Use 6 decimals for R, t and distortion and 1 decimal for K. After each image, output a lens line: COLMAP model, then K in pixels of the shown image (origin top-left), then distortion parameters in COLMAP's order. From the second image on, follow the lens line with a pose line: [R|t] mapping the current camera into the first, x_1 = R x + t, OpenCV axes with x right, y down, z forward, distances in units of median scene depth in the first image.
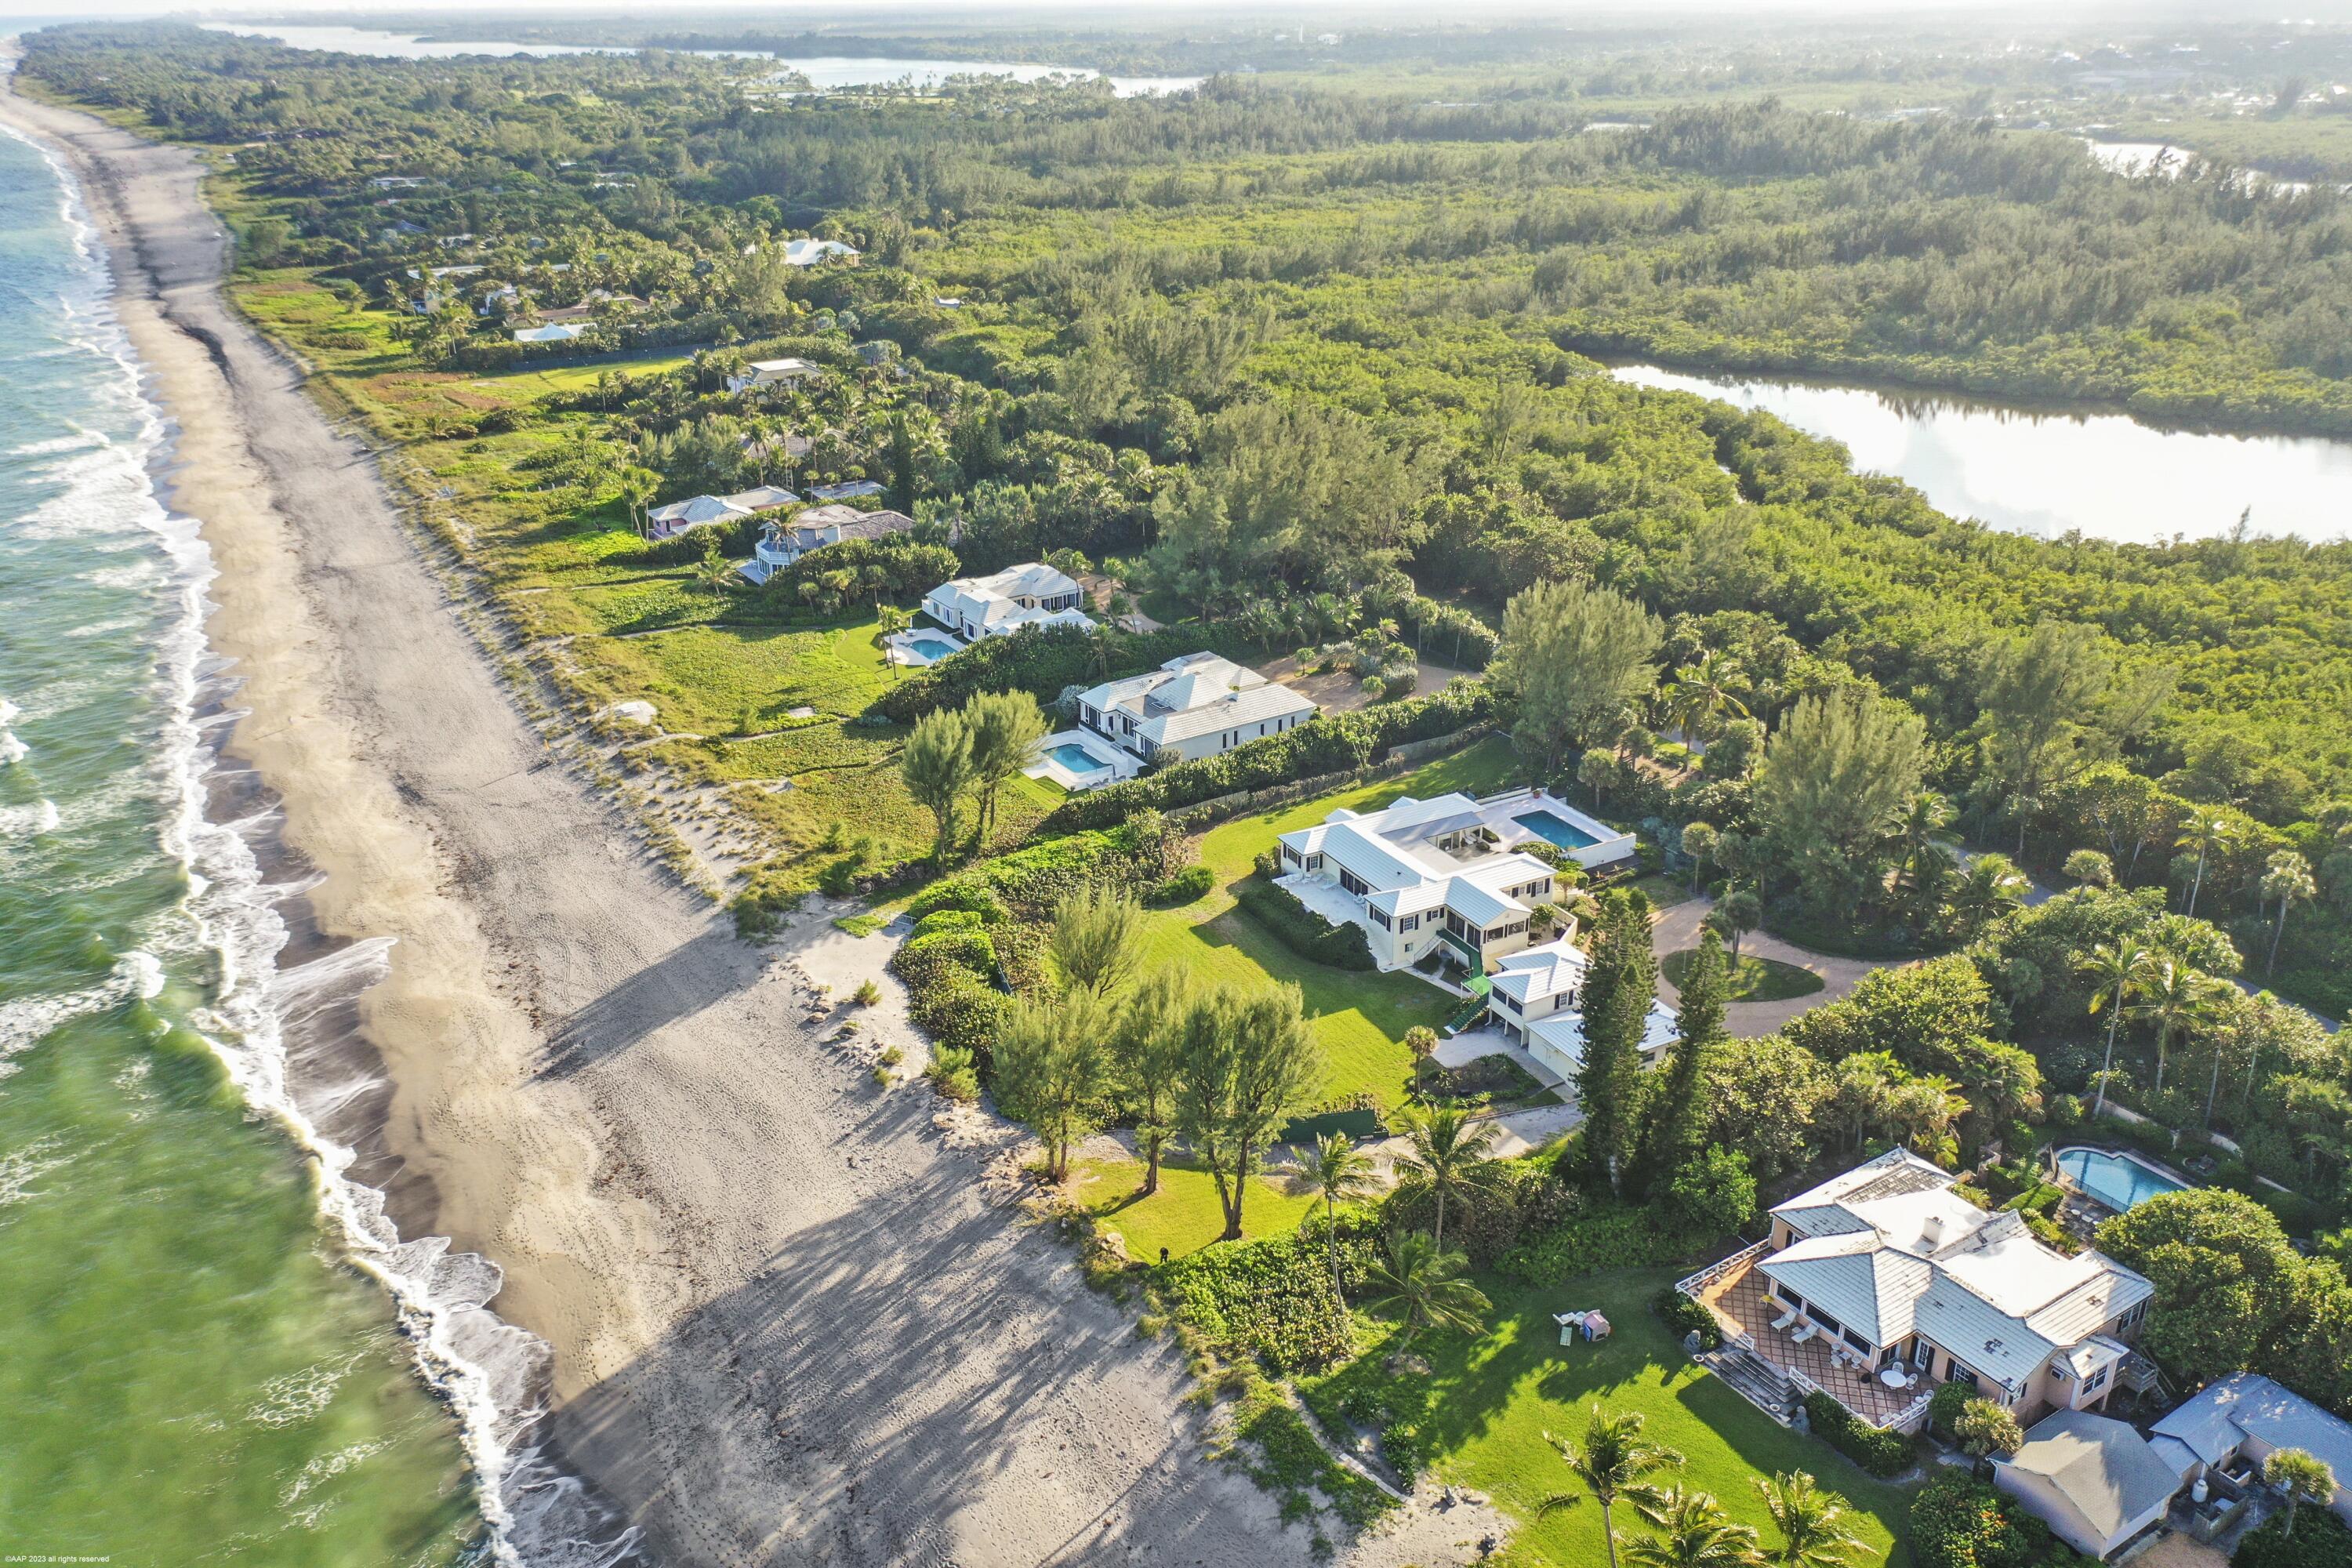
lens RADIAL K [[1862.1, 0, 1179.6], [0, 1862.1, 768.1], [0, 0, 1]] dist [-0.001183, -0.010800]
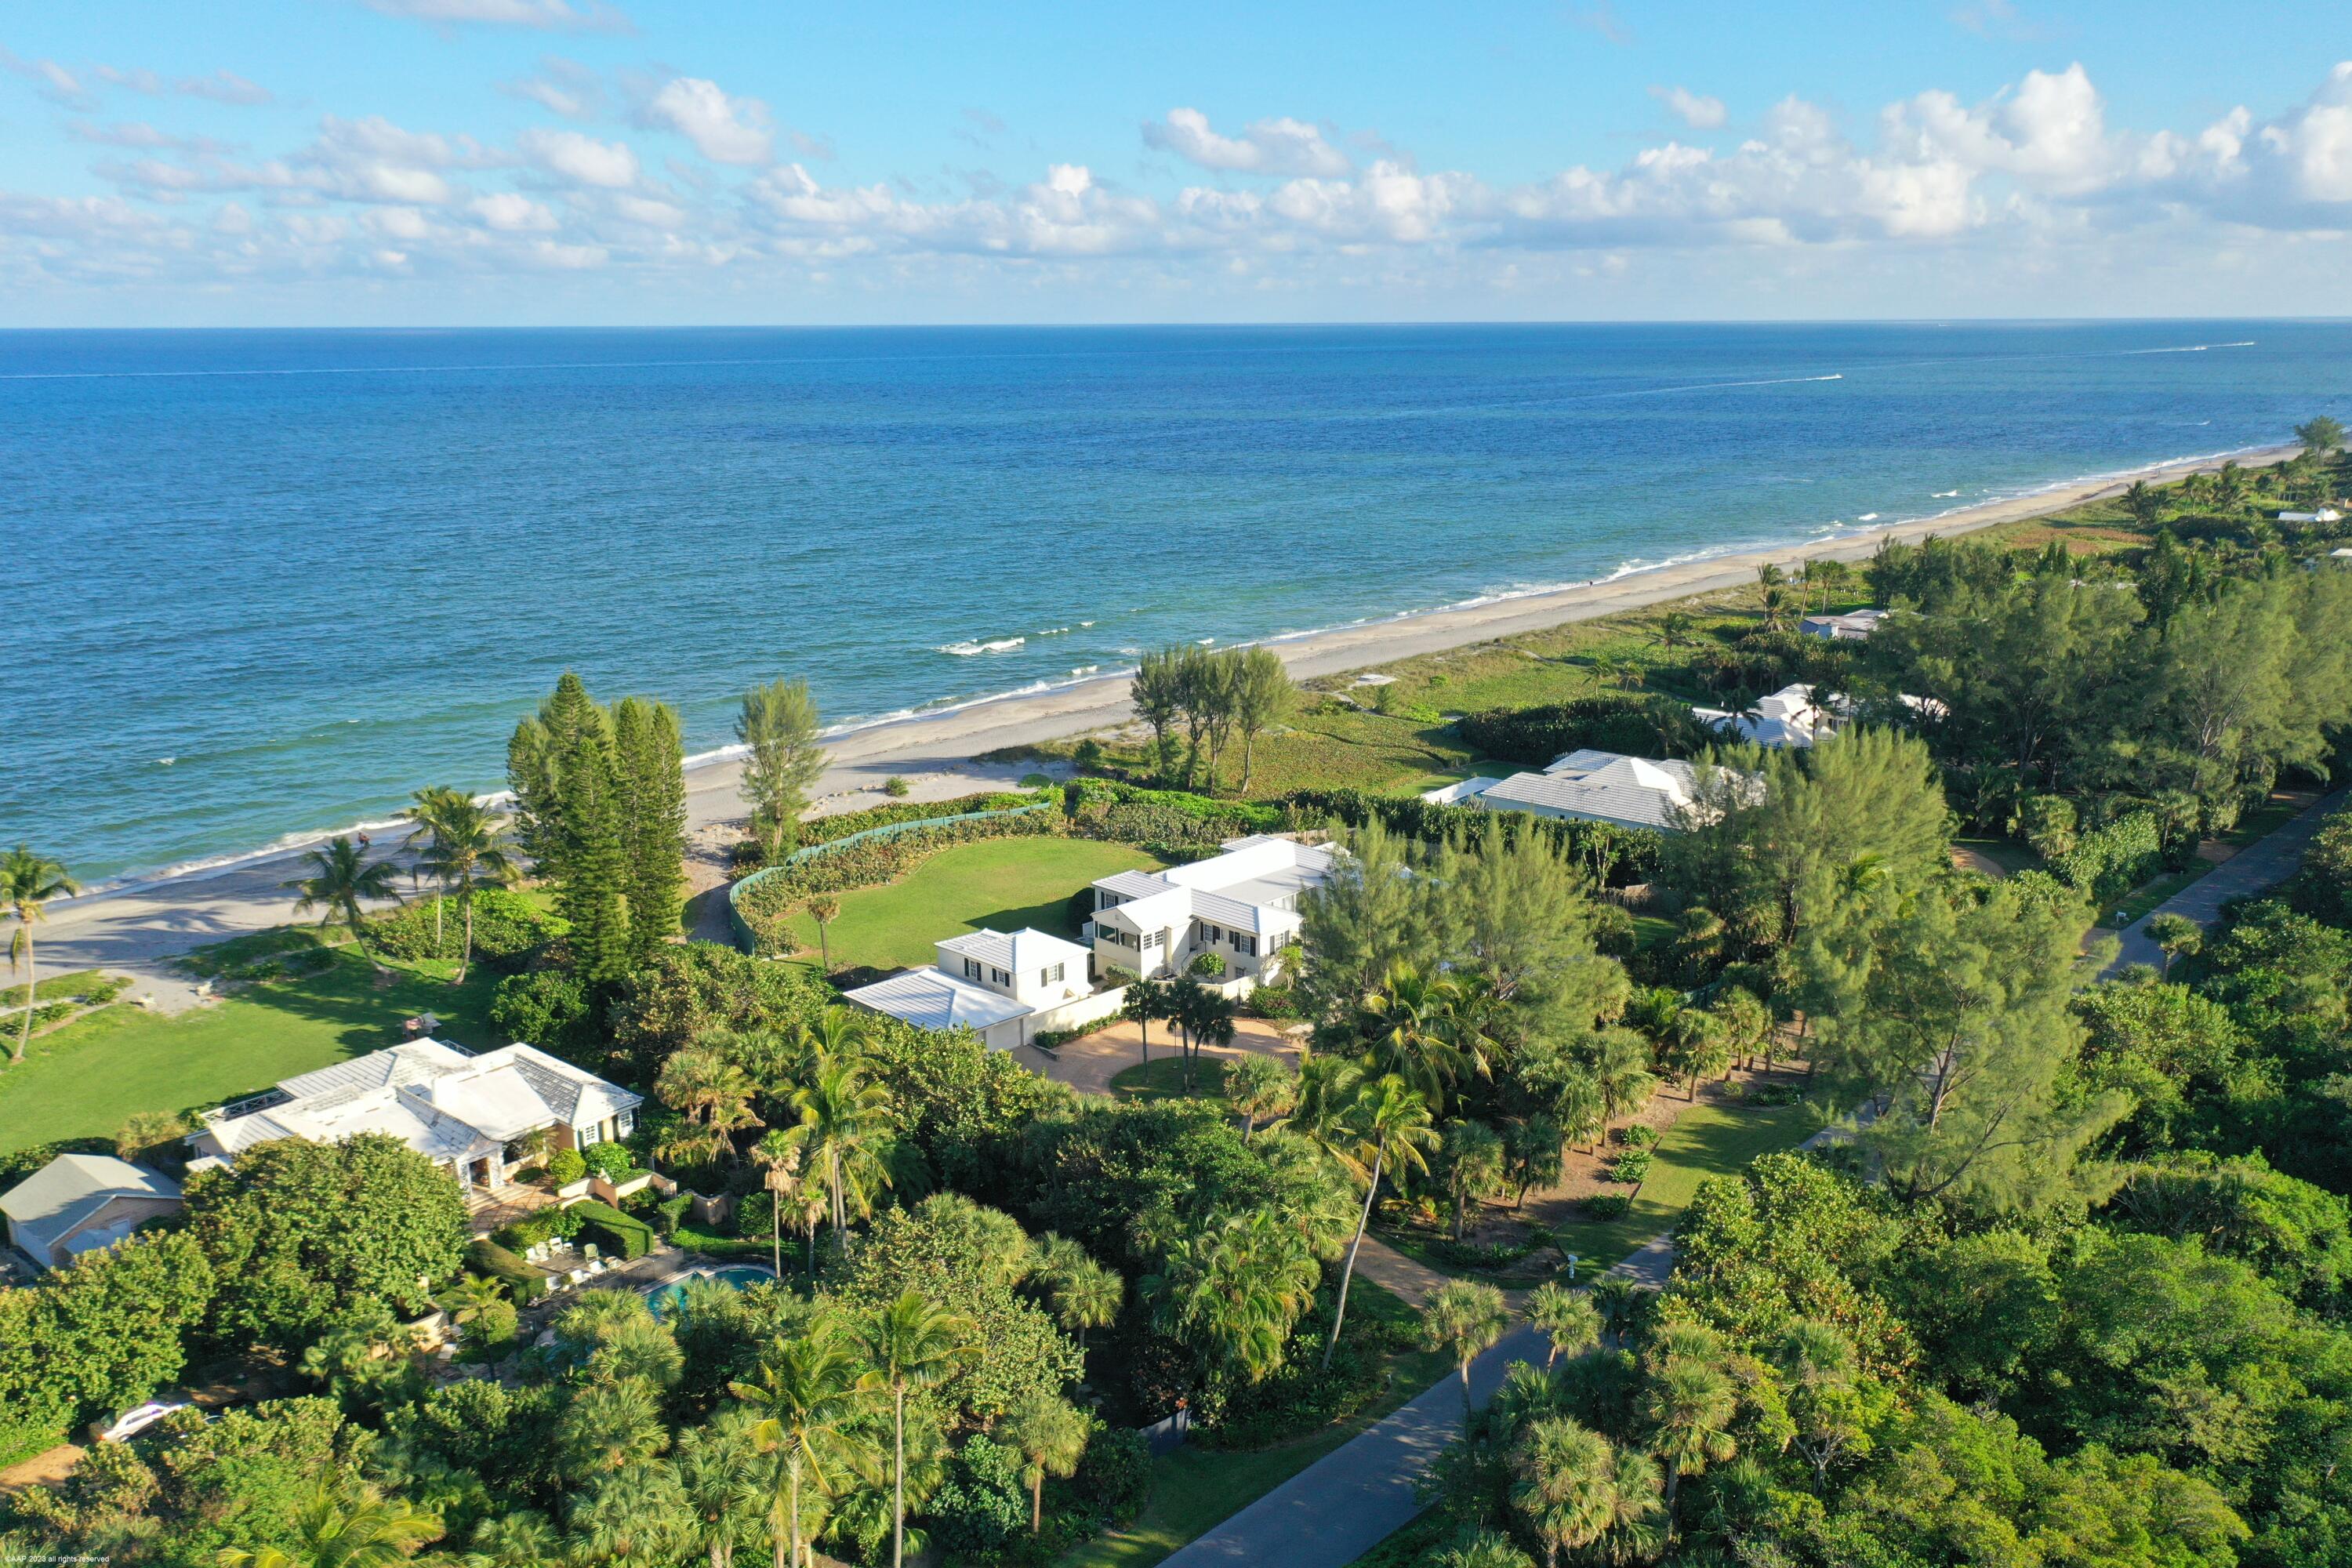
lens RADIAL K [[1862.1, 0, 1179.6], [0, 1862.1, 768.1], [0, 0, 1]] dist [-0.001183, -0.010800]
pose [[0.298468, 0.233411, -0.925438, 0.842355], [-0.361639, 0.924990, 0.116664, -0.082540], [0.883252, 0.299854, 0.360490, 0.607004]]
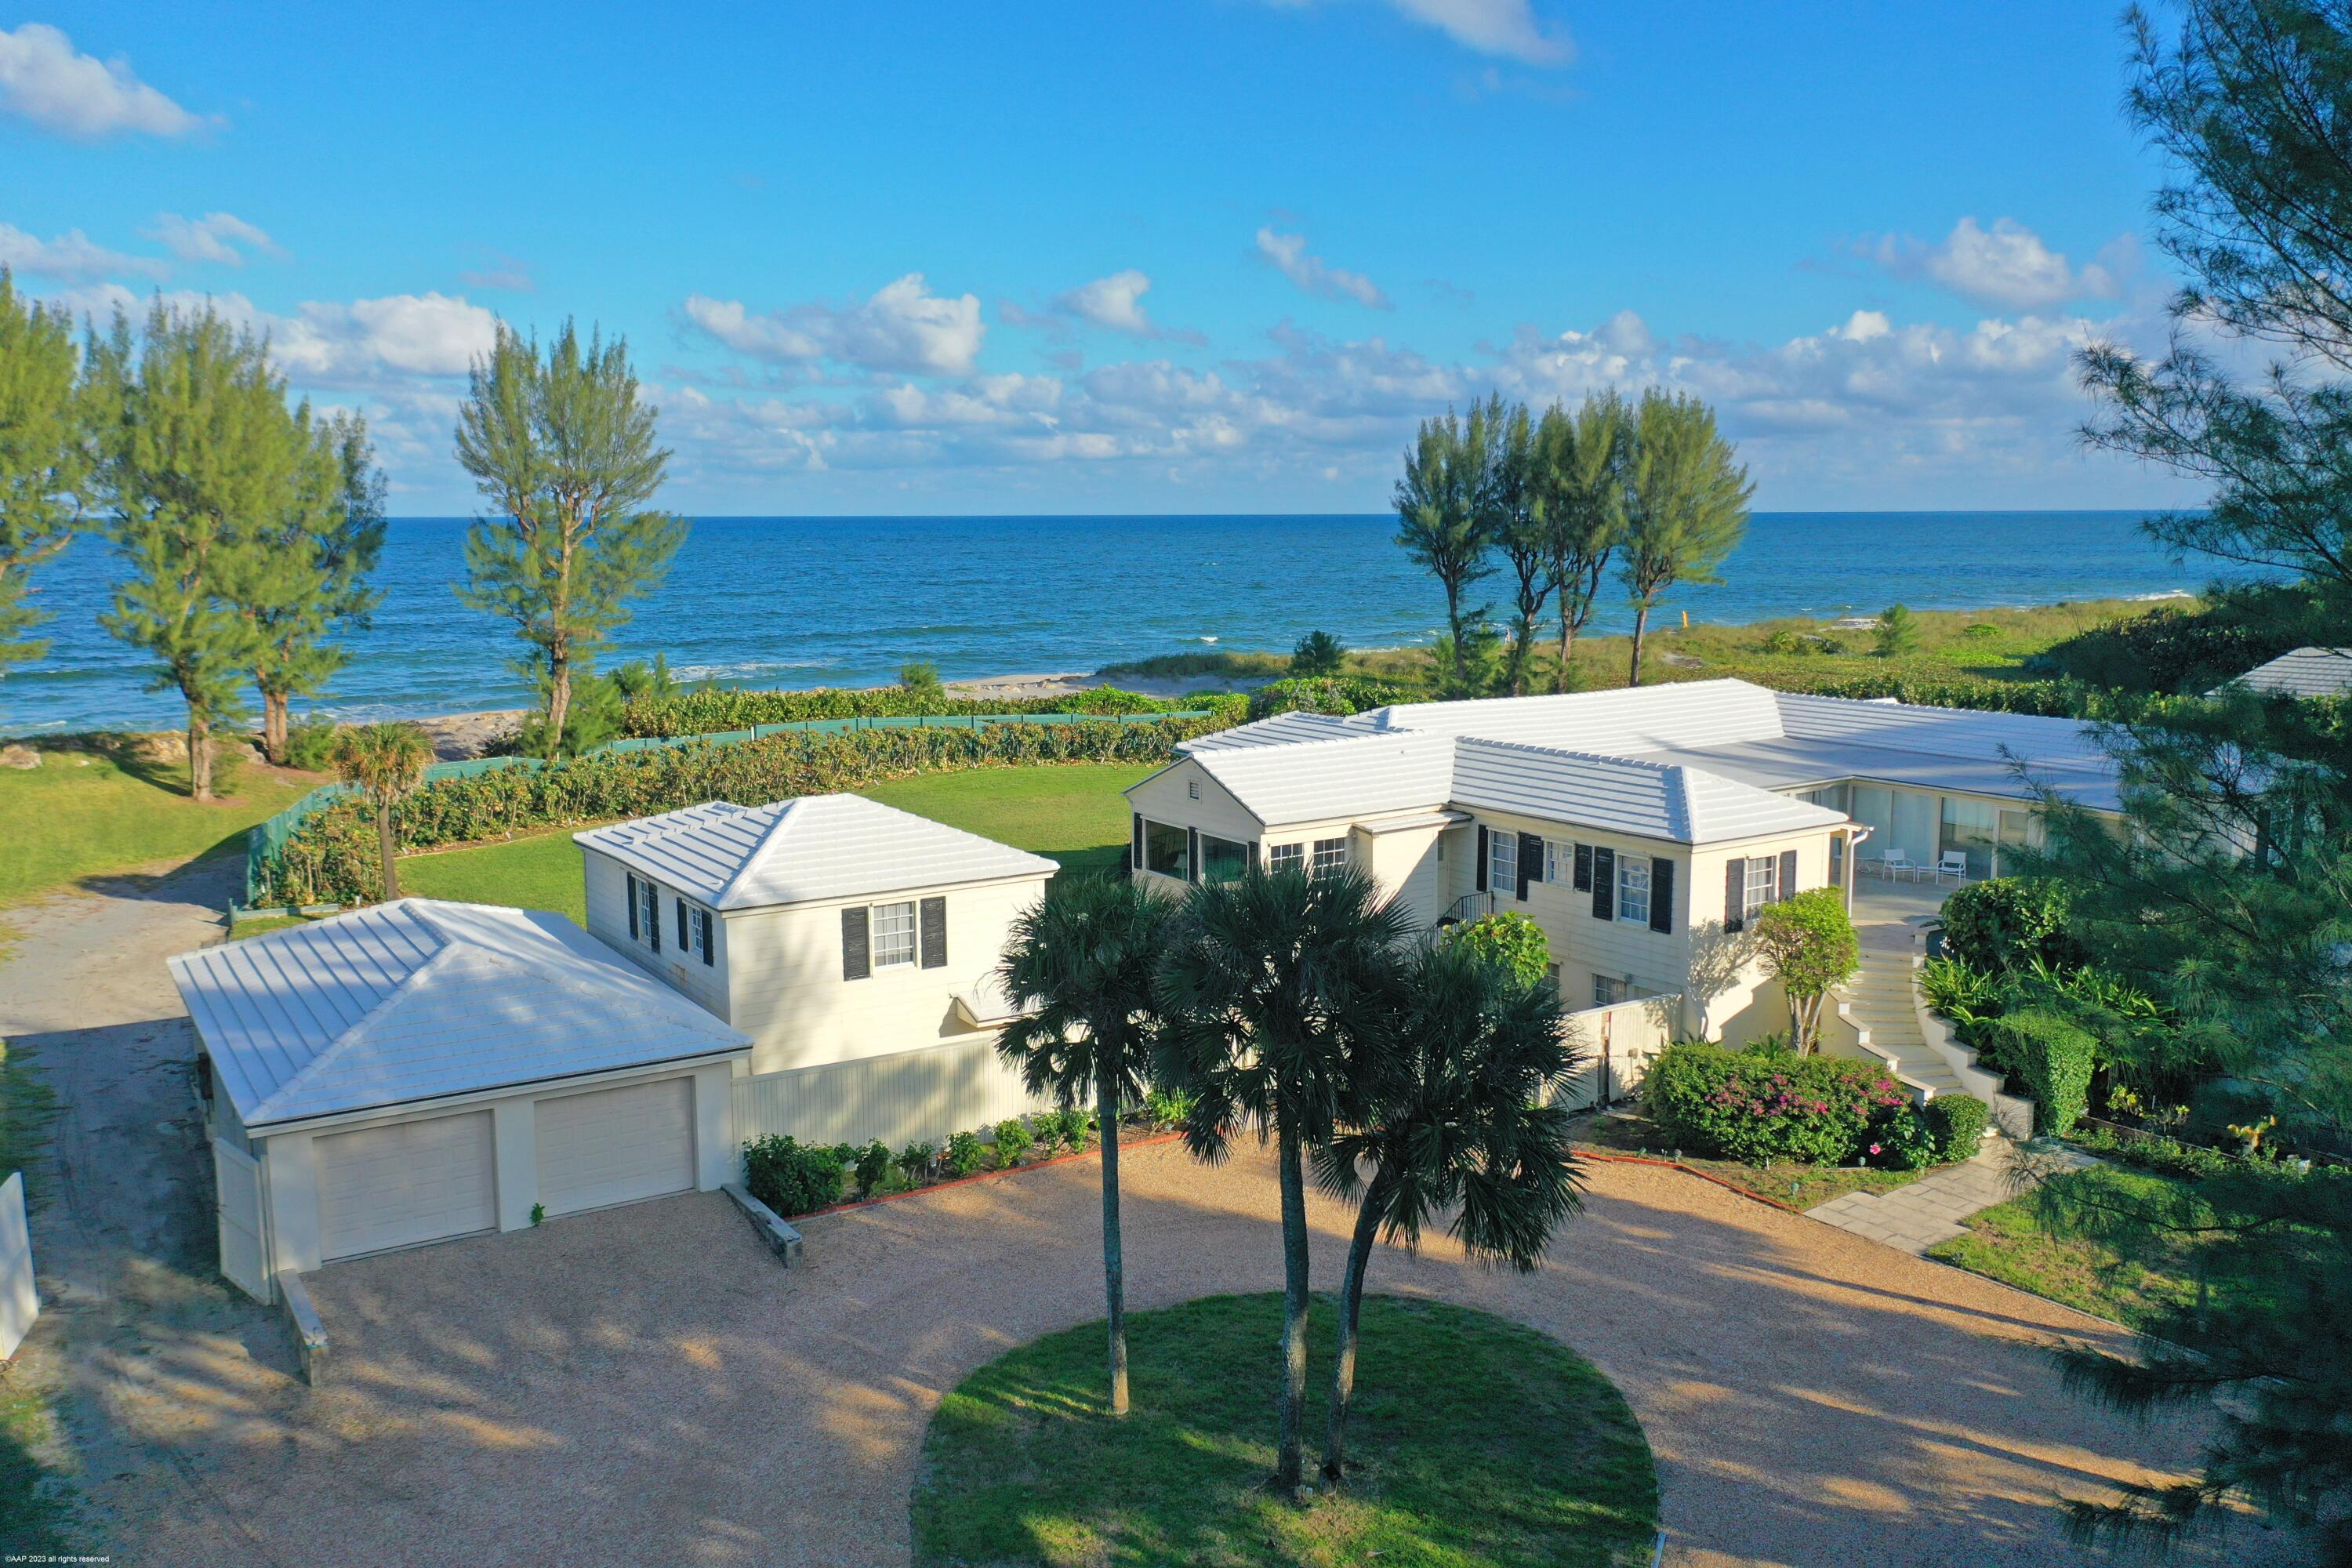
lens RADIAL K [[1862.1, 0, 1179.6], [0, 1862.1, 768.1], [0, 0, 1]] dist [-0.001183, -0.010800]
pose [[0.101245, 0.145090, -0.984225, 0.376037], [-0.374671, 0.922030, 0.097380, 0.045584], [0.921613, 0.358902, 0.147712, 0.836889]]
